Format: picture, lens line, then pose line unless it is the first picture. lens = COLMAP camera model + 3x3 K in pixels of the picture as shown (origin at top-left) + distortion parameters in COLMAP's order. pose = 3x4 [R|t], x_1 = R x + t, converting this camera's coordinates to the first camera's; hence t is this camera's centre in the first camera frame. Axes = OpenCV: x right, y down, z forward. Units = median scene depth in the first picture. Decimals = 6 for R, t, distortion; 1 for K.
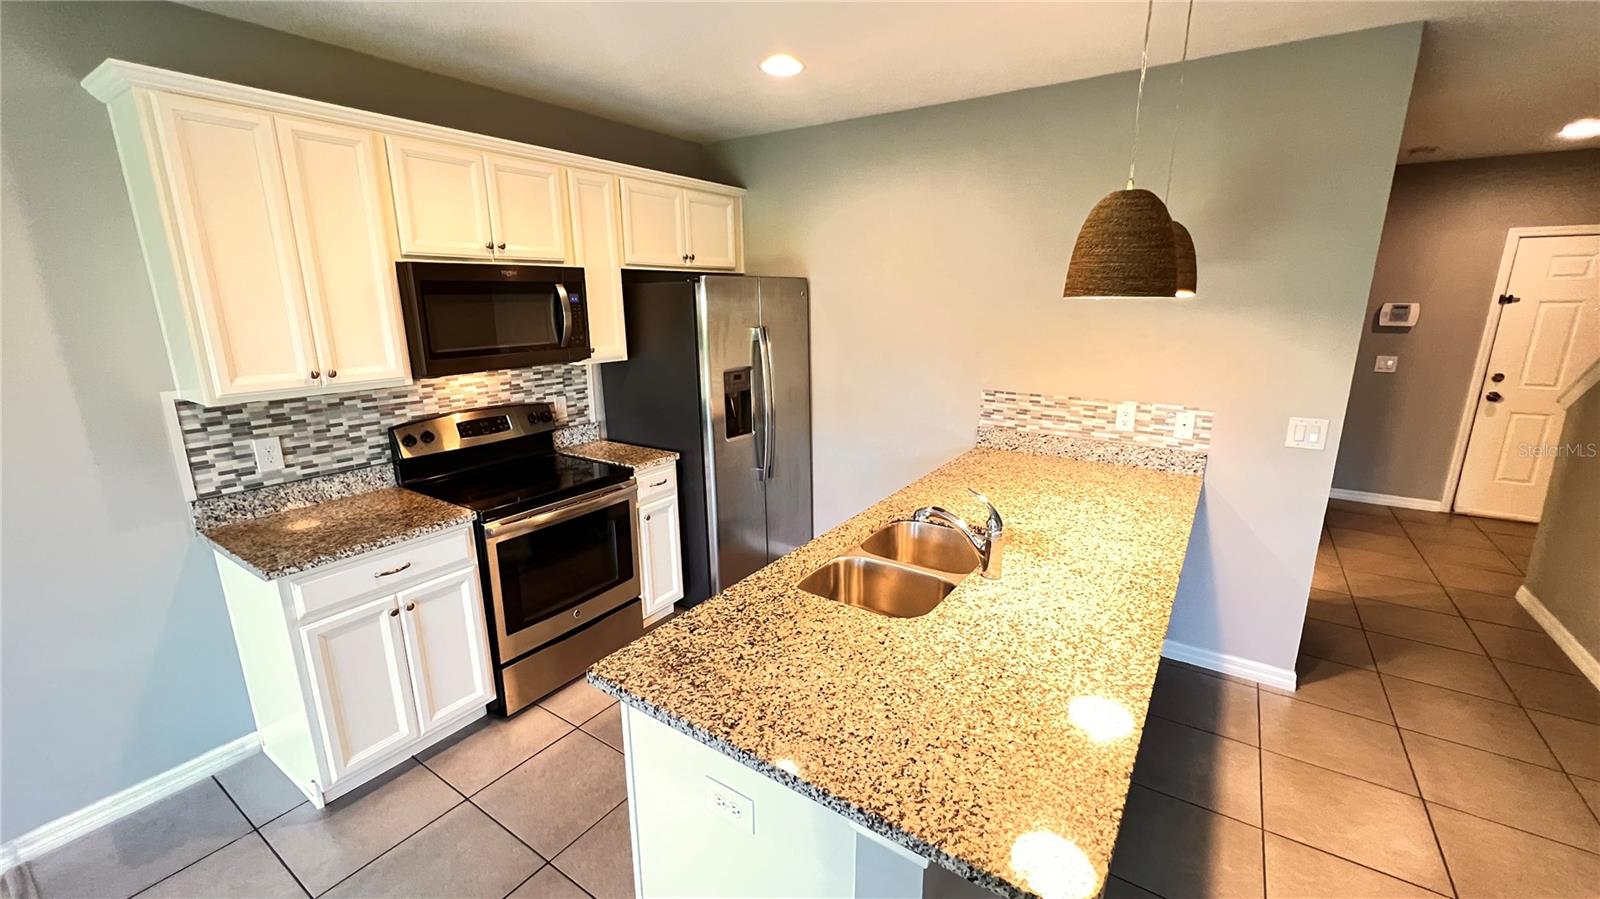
lens RADIAL K [[640.1, 0, 799.2], [0, 640.1, 451.8], [0, 0, 1]] dist [0.000042, 0.000231]
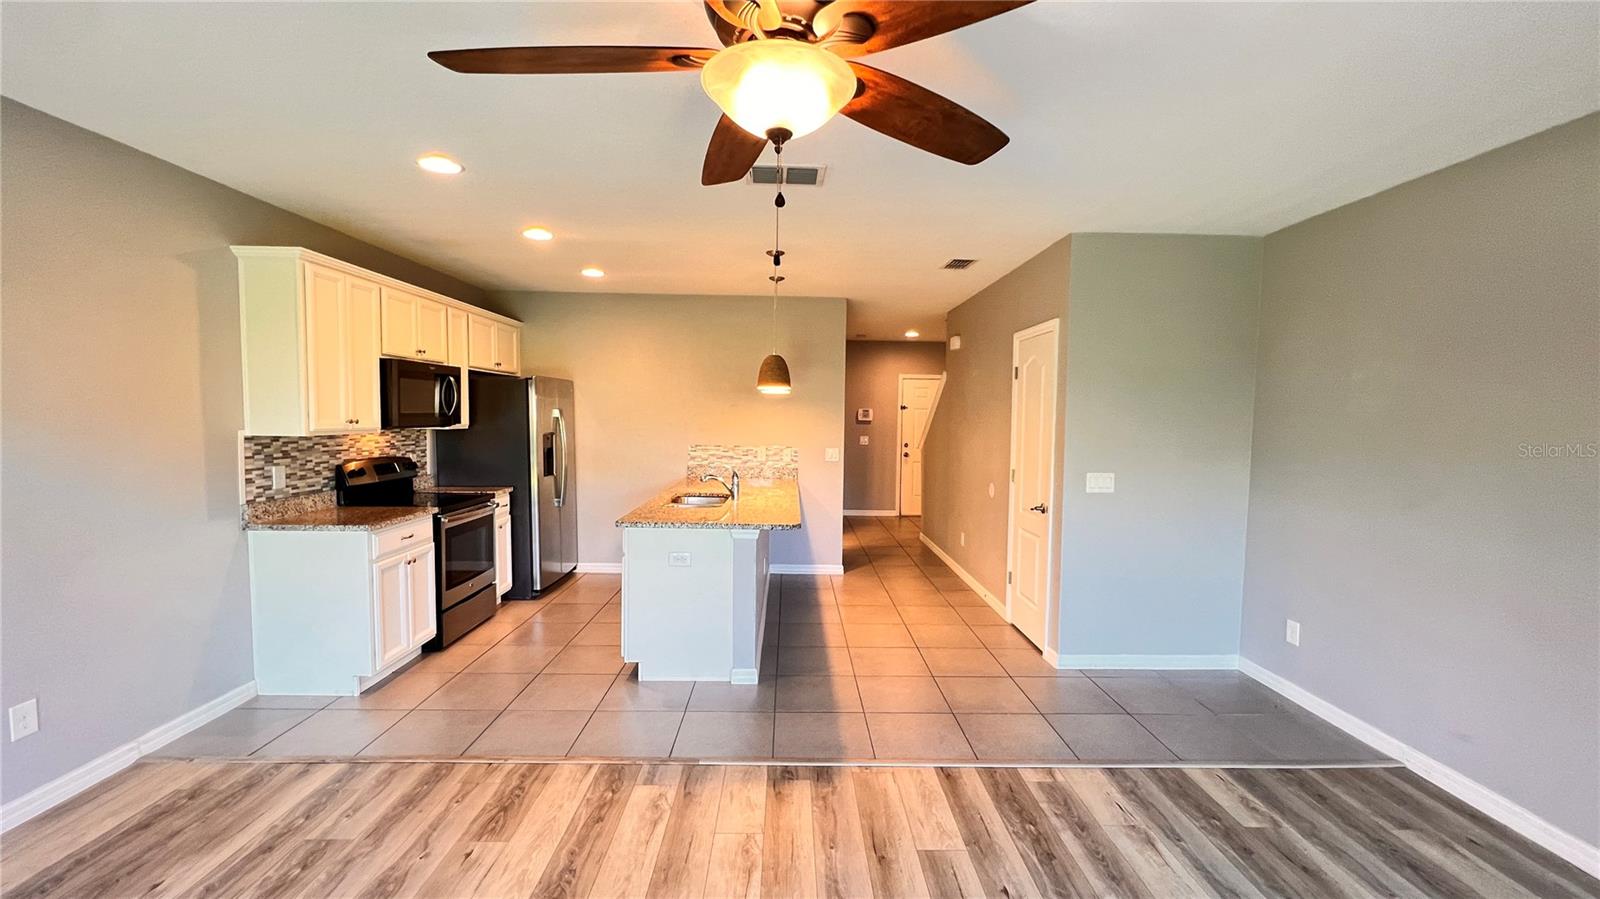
lens RADIAL K [[640.1, 0, 799.2], [0, 640.1, 451.8], [0, 0, 1]] dist [0.000042, 0.000231]
pose [[0.819160, -0.017567, 0.573296, -0.627226], [0.119409, 0.982853, -0.140502, 0.269786], [-0.560998, 0.183550, 0.807212, -0.796930]]
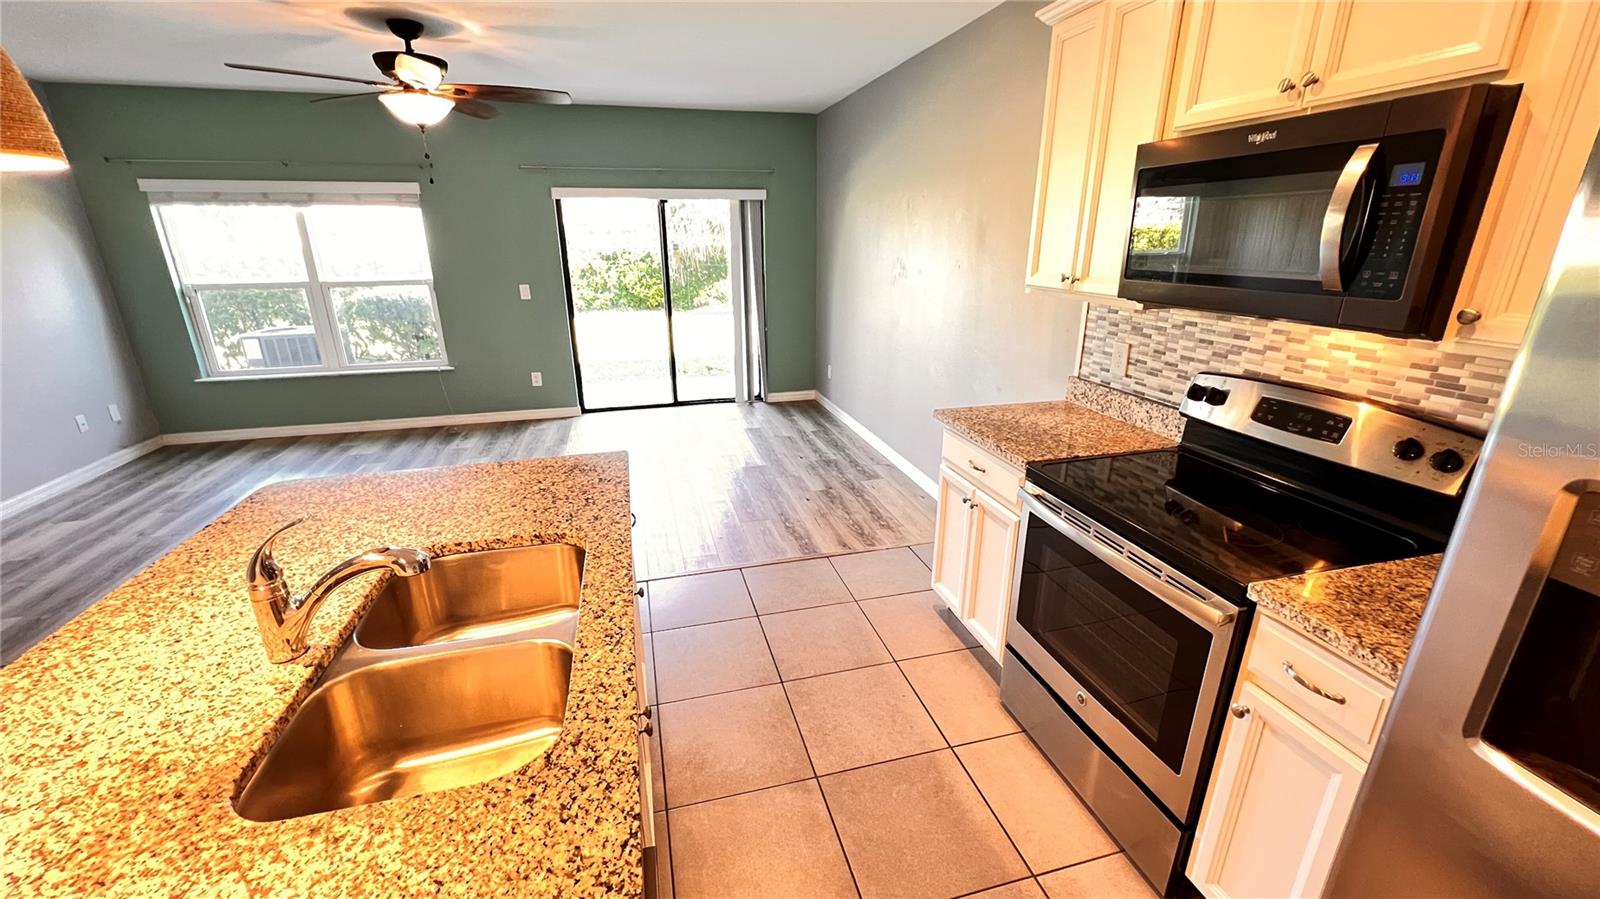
lens RADIAL K [[640.1, 0, 799.2], [0, 640.1, 451.8], [0, 0, 1]] dist [0.000042, 0.000231]
pose [[-0.656190, 0.250310, -0.711870, 0.257224], [-0.172590, 0.868589, 0.464507, -0.232211], [0.734593, 0.427667, -0.526758, 1.113940]]
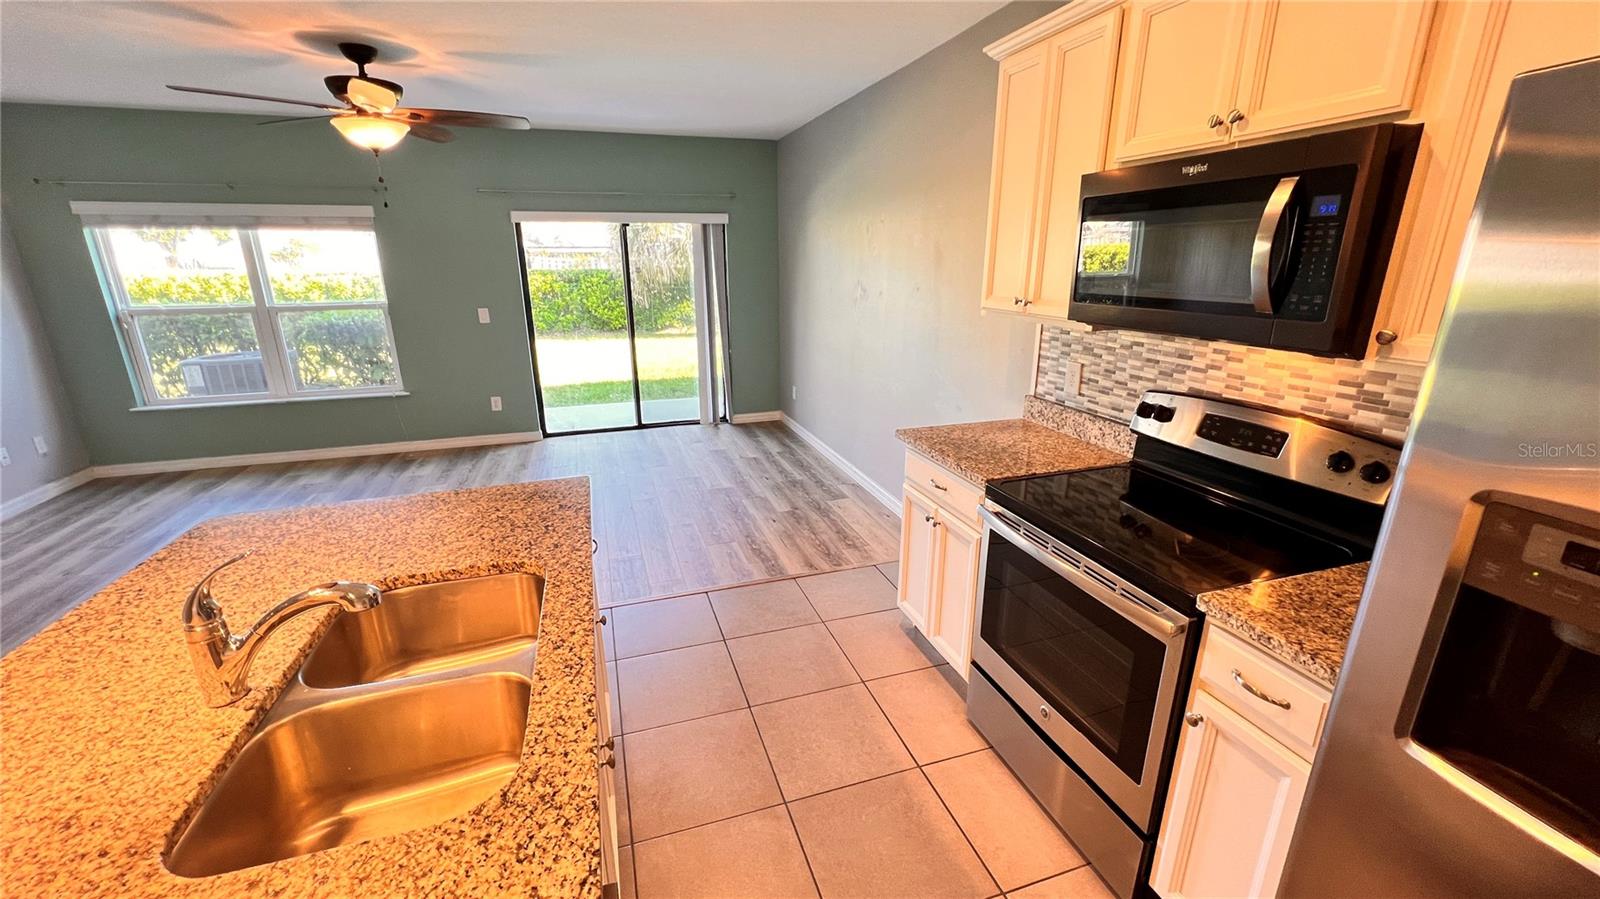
lens RADIAL K [[640.1, 0, 799.2], [0, 640.1, 451.8], [0, 0, 1]] dist [0.000042, 0.000231]
pose [[-0.614407, 0.238320, -0.752135, 0.256403], [-0.180428, 0.885588, 0.427995, -0.236794], [0.768082, 0.398669, -0.501112, 1.118414]]
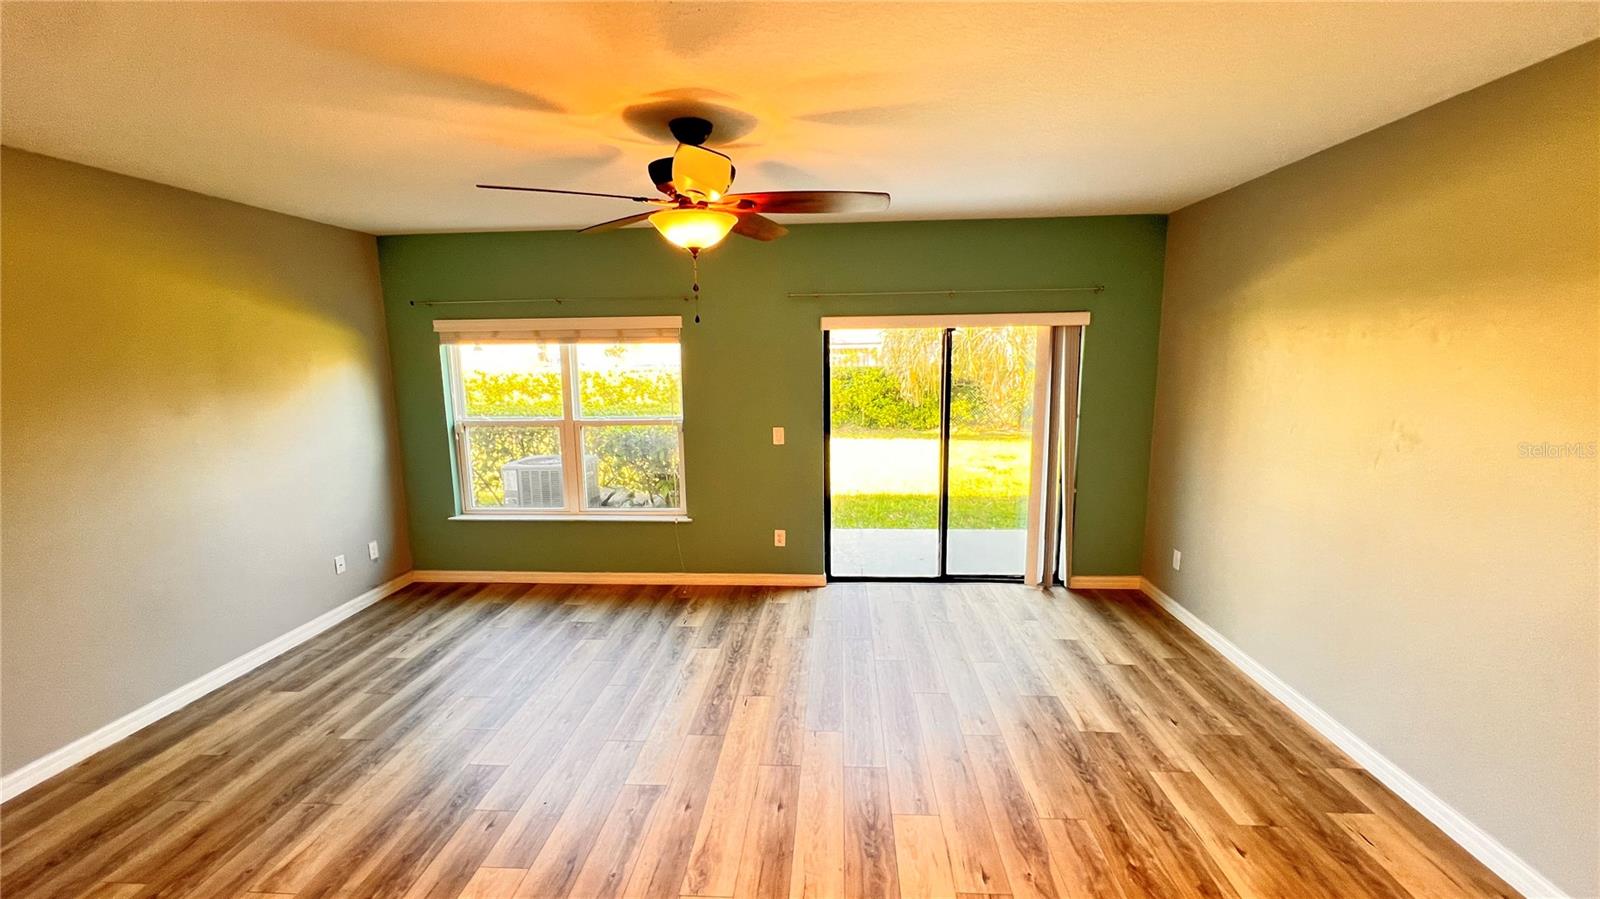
lens RADIAL K [[640.1, 0, 799.2], [0, 640.1, 451.8], [0, 0, 1]] dist [0.000042, 0.000231]
pose [[-0.862758, 0.094851, -0.496641, 0.048743], [-0.104075, 0.927898, 0.358012, -0.152873], [0.494790, 0.360566, -0.790680, 0.553703]]
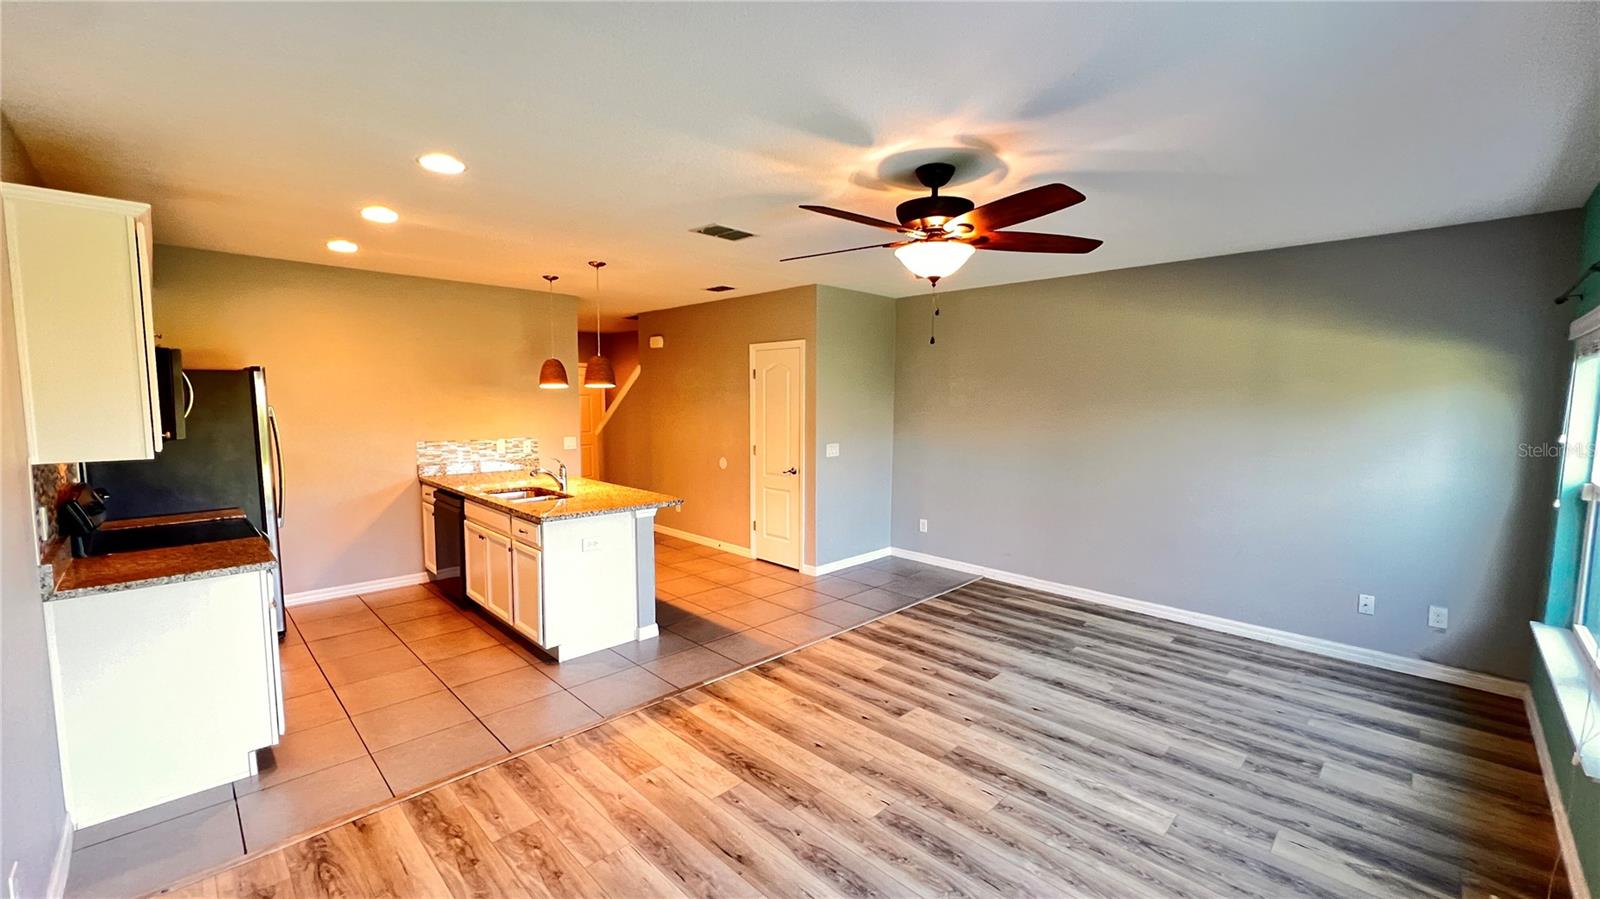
lens RADIAL K [[640.9, 0, 800.0], [0, 640.9, 449.5], [0, 0, 1]] dist [-0.000035, 0.000483]
pose [[0.192575, -0.075138, 0.978401, -1.437747], [0.228057, 0.973190, 0.029850, 0.121648], [-0.954413, 0.217383, 0.204547, -0.339528]]
